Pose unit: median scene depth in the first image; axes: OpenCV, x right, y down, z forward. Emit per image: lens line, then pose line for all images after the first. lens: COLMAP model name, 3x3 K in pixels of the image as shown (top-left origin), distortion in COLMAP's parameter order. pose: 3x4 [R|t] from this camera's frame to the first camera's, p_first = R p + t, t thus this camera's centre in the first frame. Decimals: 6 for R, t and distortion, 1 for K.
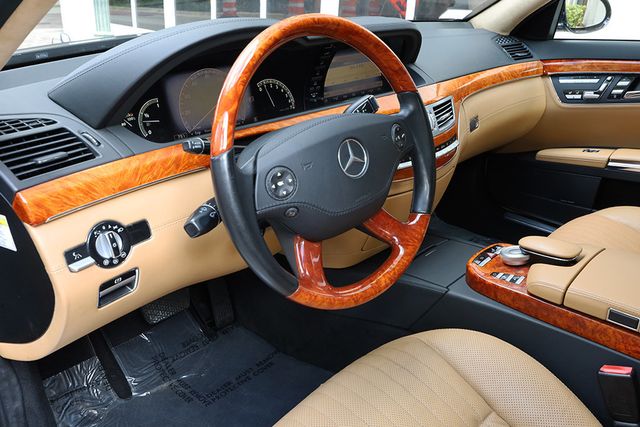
lens RADIAL K [[489.8, 0, 353.5], [0, 489.8, 225.1], [0, 0, 1]] dist [0.007100, 0.009080]
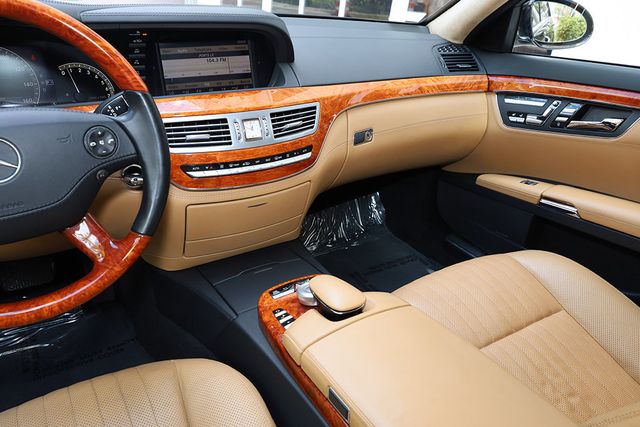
lens RADIAL K [[449.7, 0, 328.3], [0, 449.7, 224.8], [0, 0, 1]] dist [0.013980, -0.001544]
pose [[0.971142, 0.153934, -0.182172, 0.296472], [-0.148387, 0.987960, 0.043780, -0.059672], [0.186718, -0.015485, 0.982291, 0.137047]]
